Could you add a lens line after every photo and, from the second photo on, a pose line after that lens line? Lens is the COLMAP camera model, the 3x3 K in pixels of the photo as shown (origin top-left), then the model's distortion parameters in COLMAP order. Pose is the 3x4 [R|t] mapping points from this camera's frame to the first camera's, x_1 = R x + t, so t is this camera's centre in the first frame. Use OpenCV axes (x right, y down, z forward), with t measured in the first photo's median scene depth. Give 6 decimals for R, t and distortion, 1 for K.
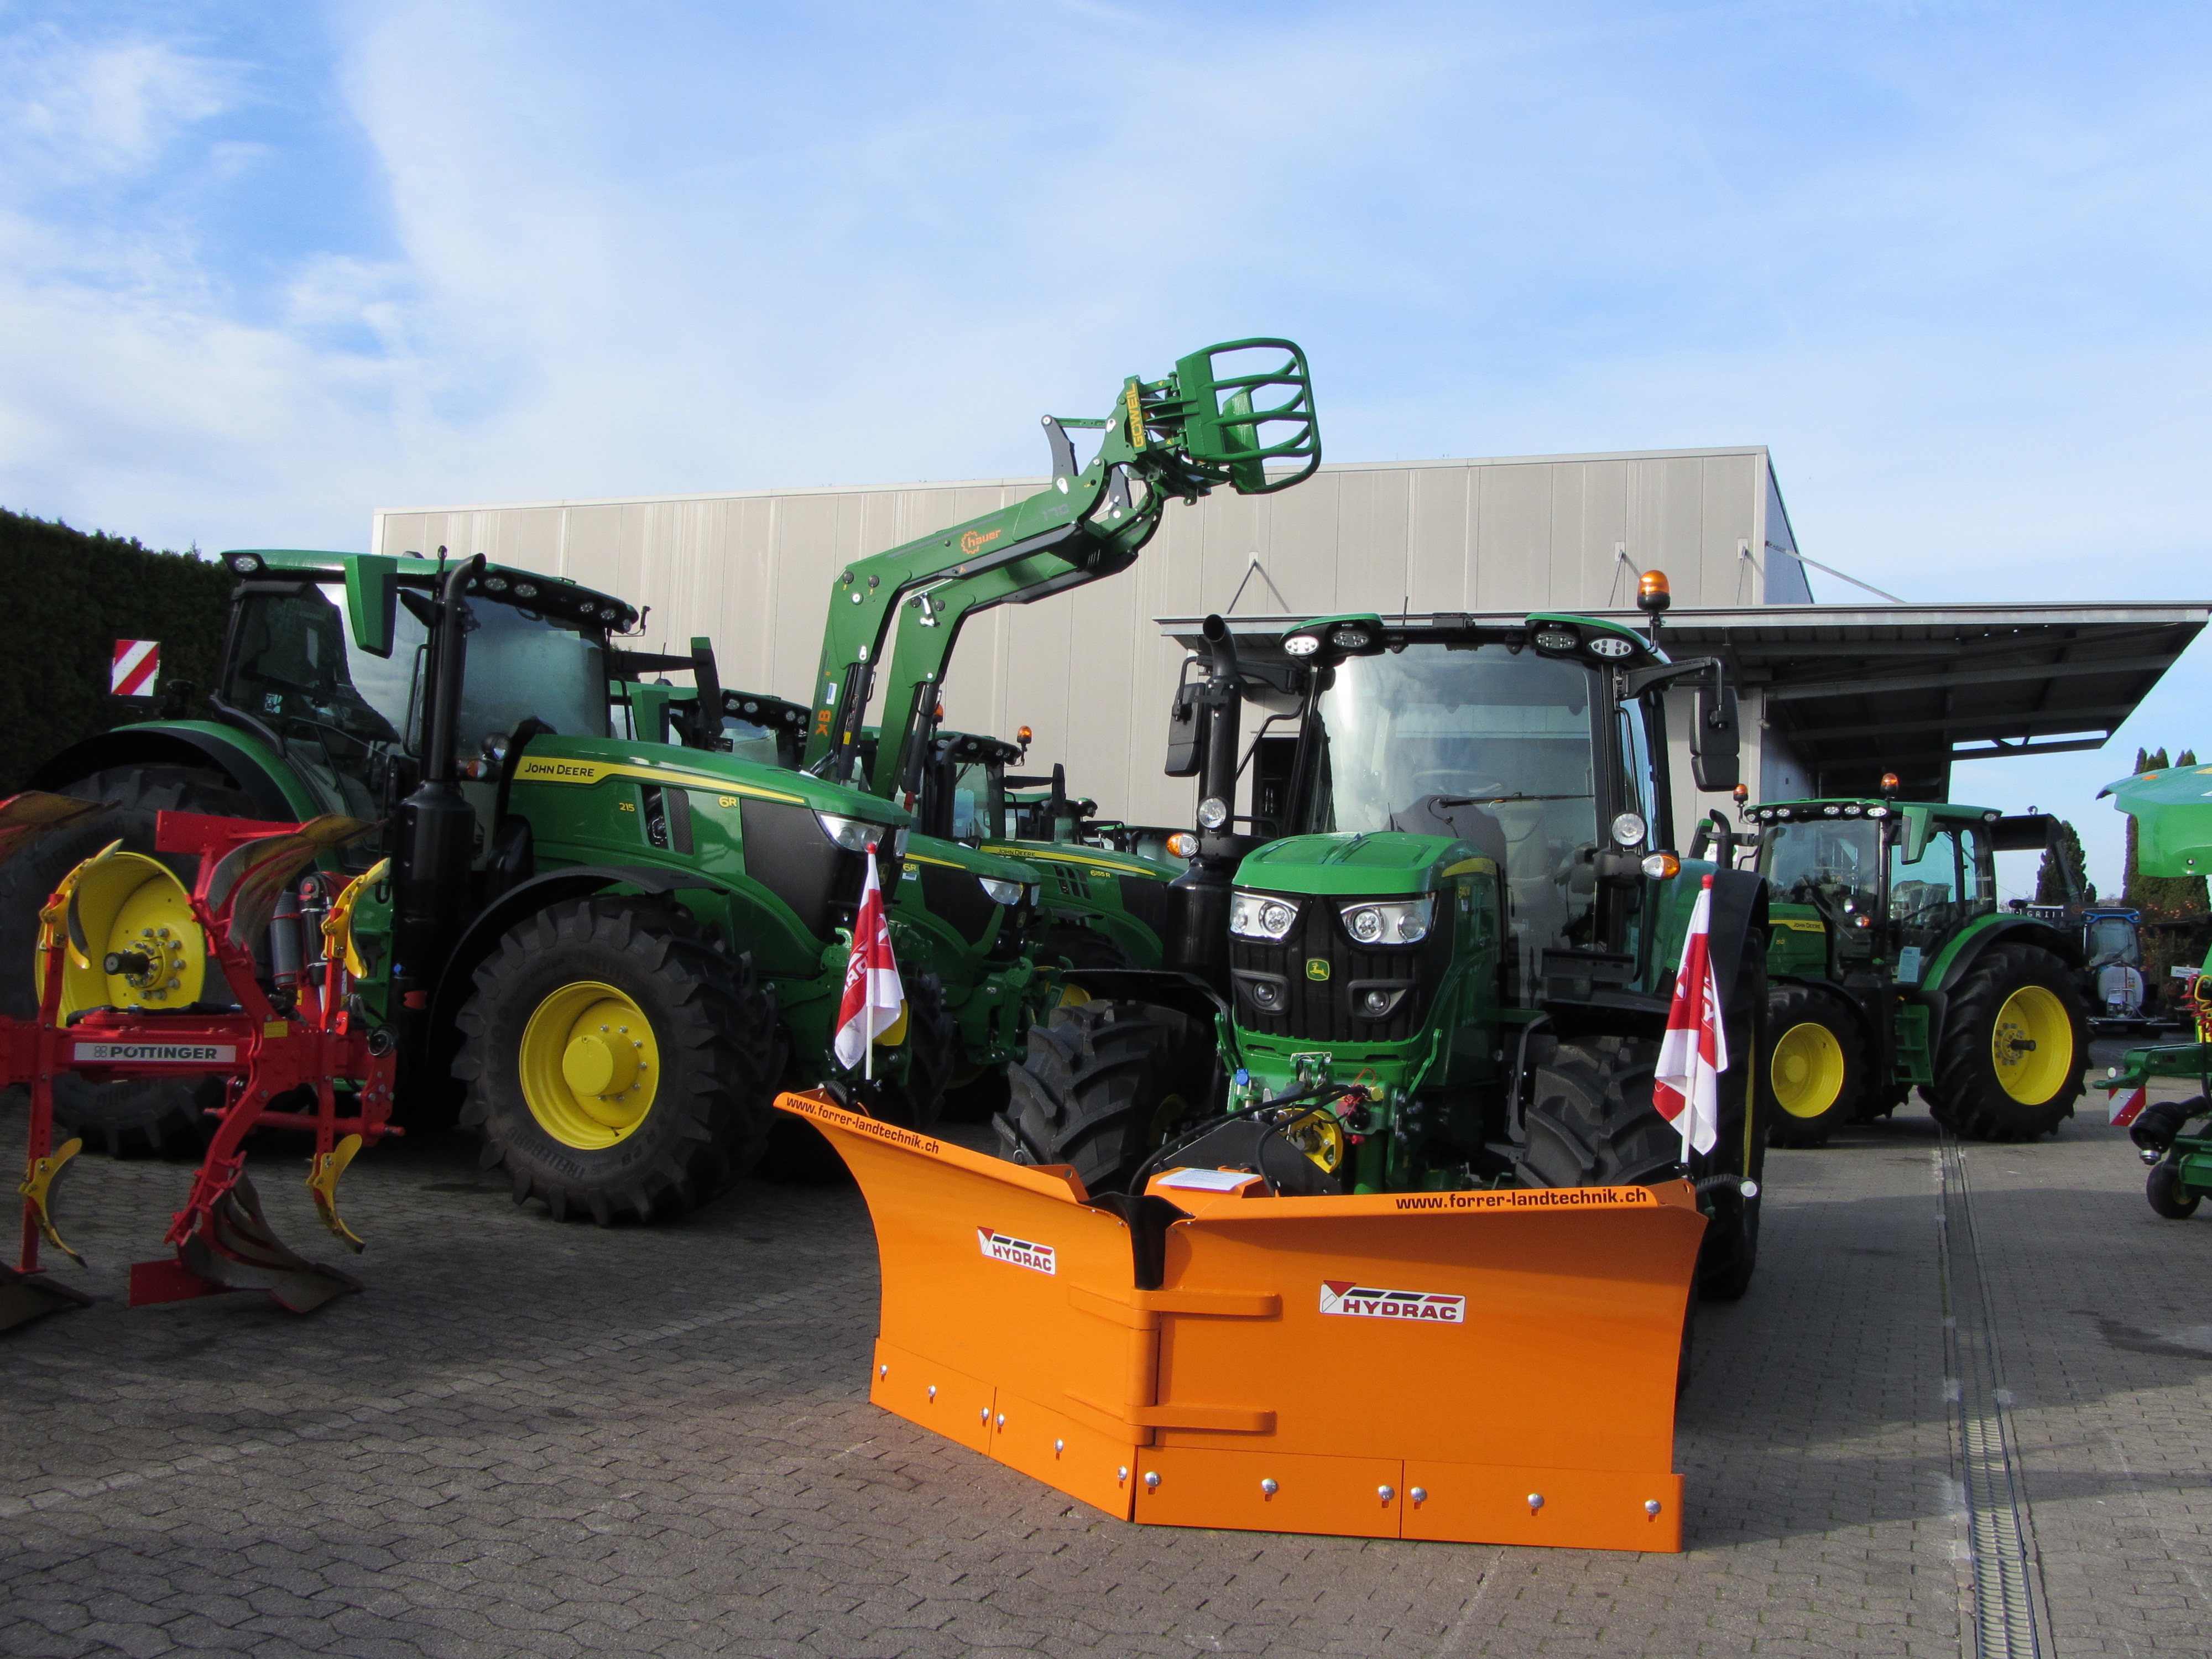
lens RADIAL K [[2183.2, 0, 1104.3], [0, 2183.2, 828.7], [0, 0, 1]] dist [-0.094384, 0.010396]
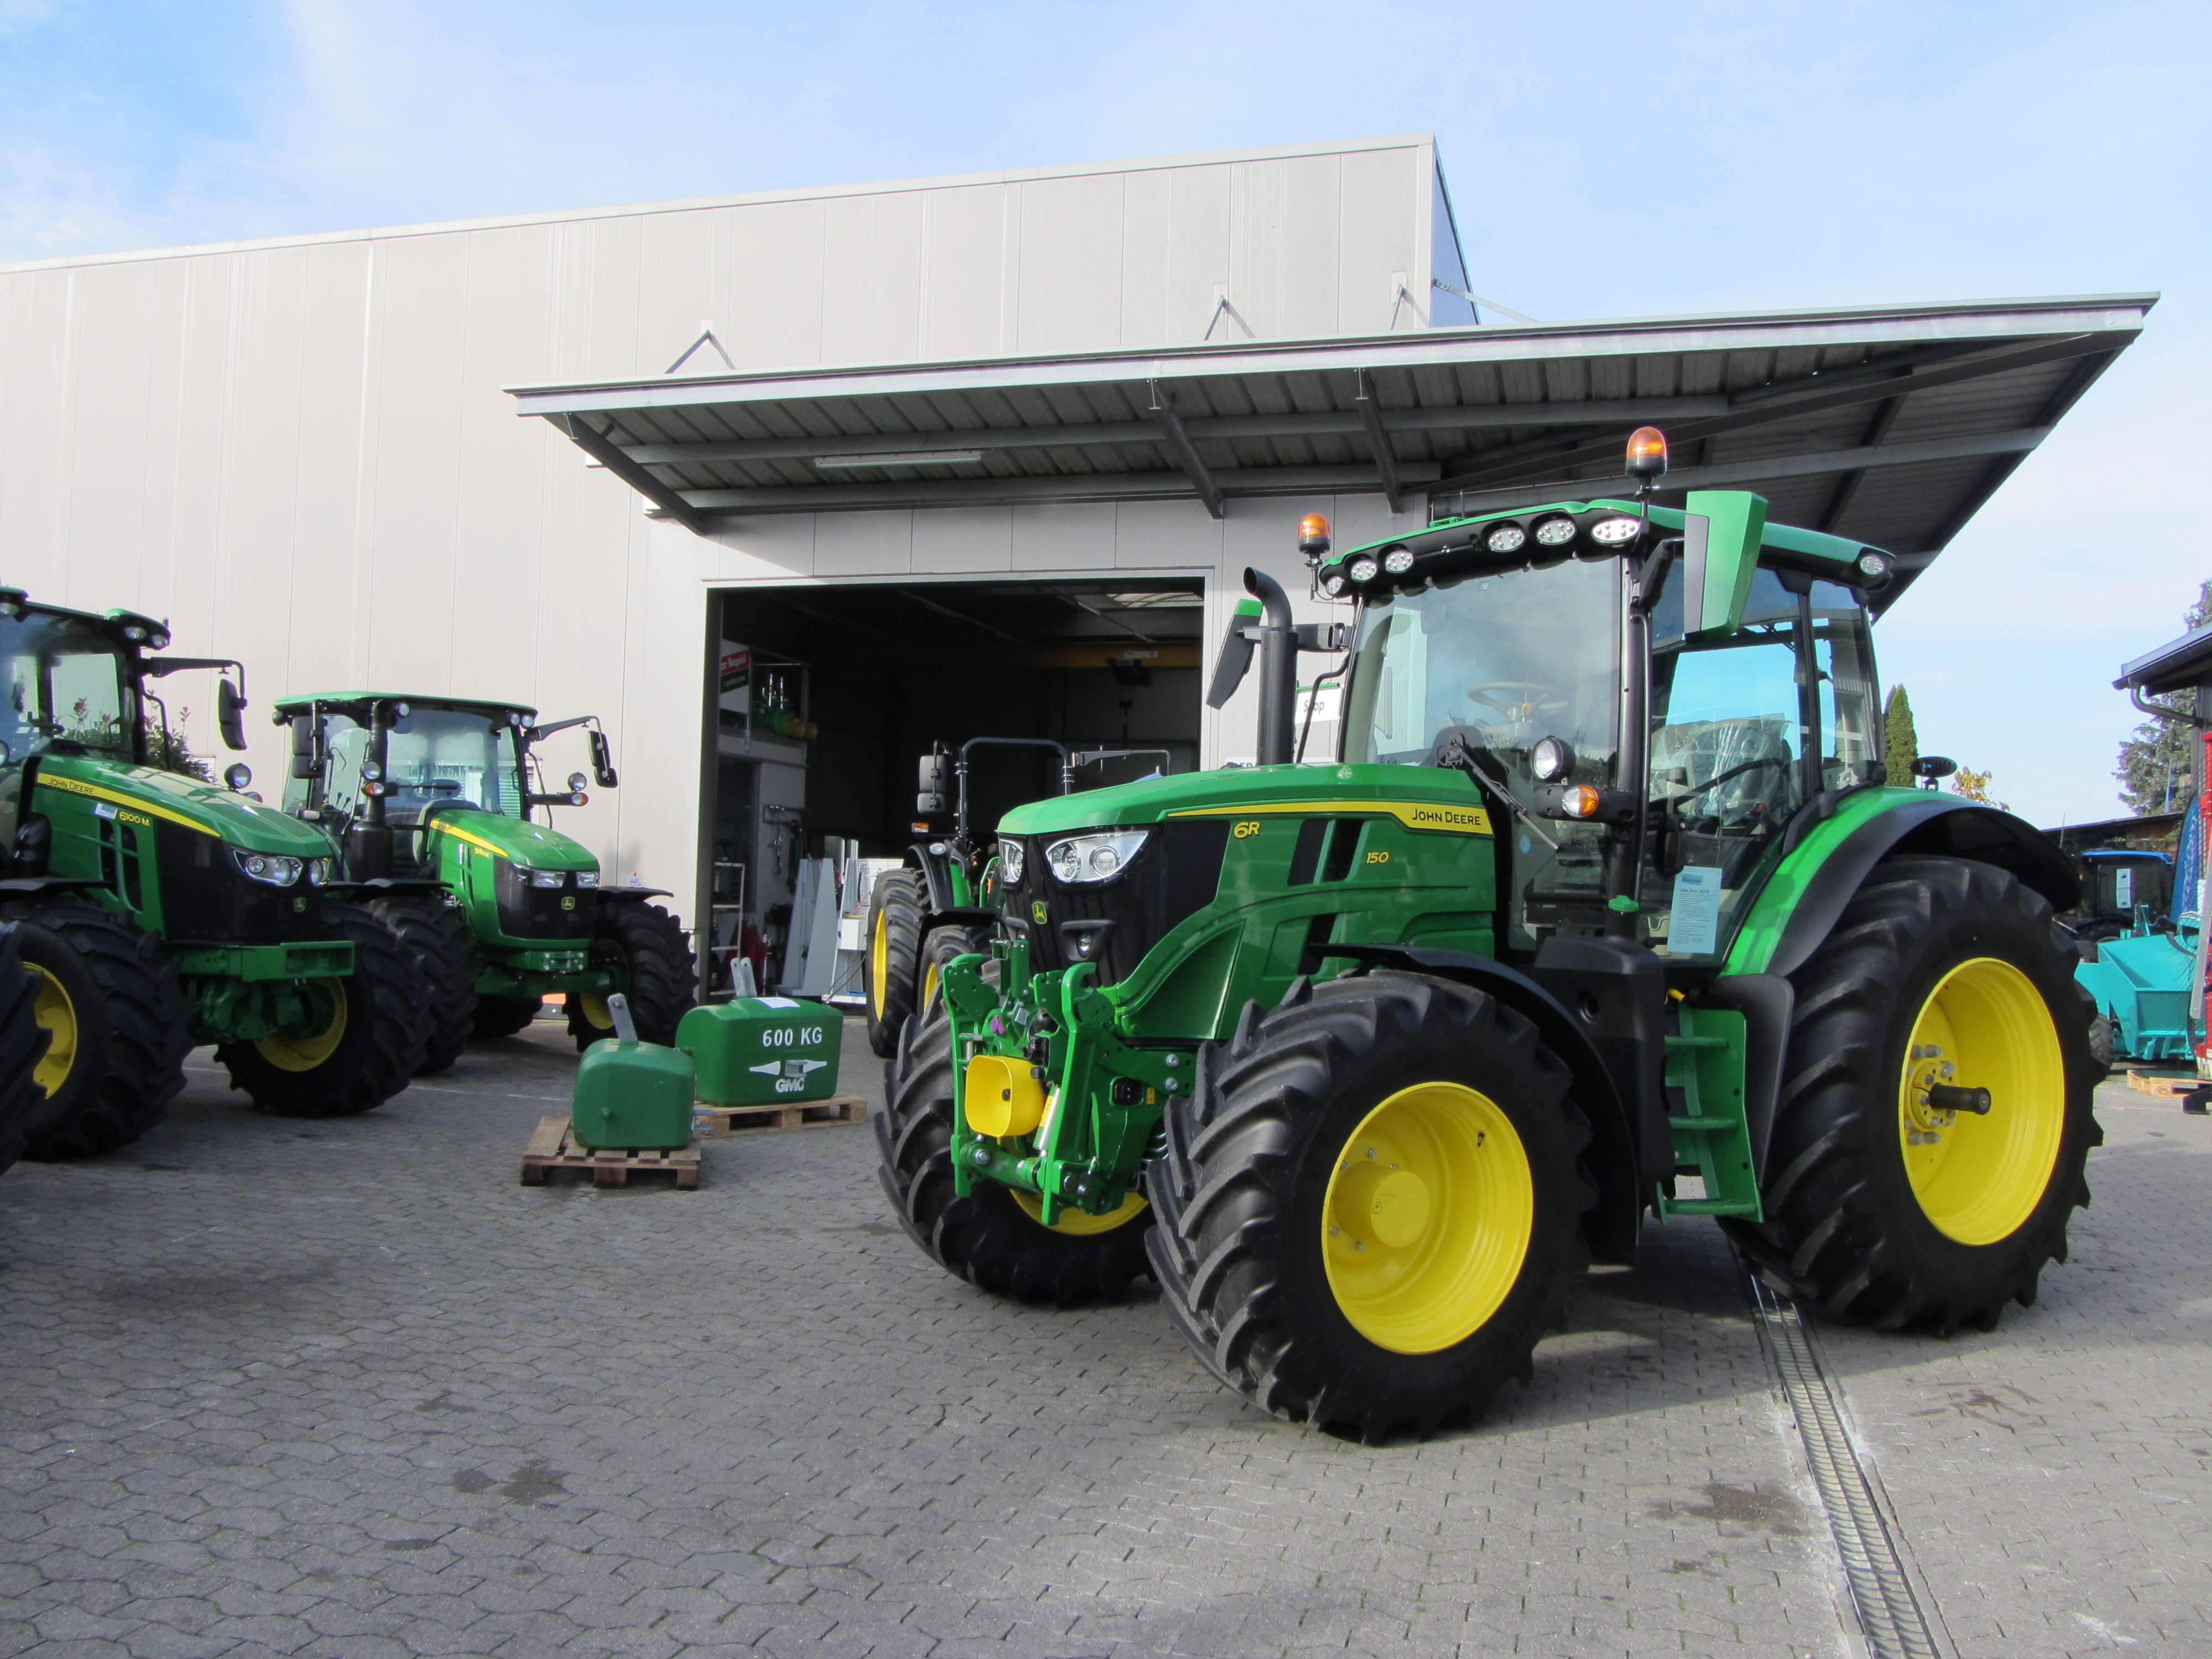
lens RADIAL K [[1863.8, 0, 1108.6], [0, 1863.8, 836.9], [0, 0, 1]] dist [-0.085932, 0.000112]
pose [[0.995699, -0.010882, 0.092004, 0.230269], [0.008562, 0.999636, 0.025573, 0.039084], [-0.092249, -0.024675, 0.995430, 0.659662]]
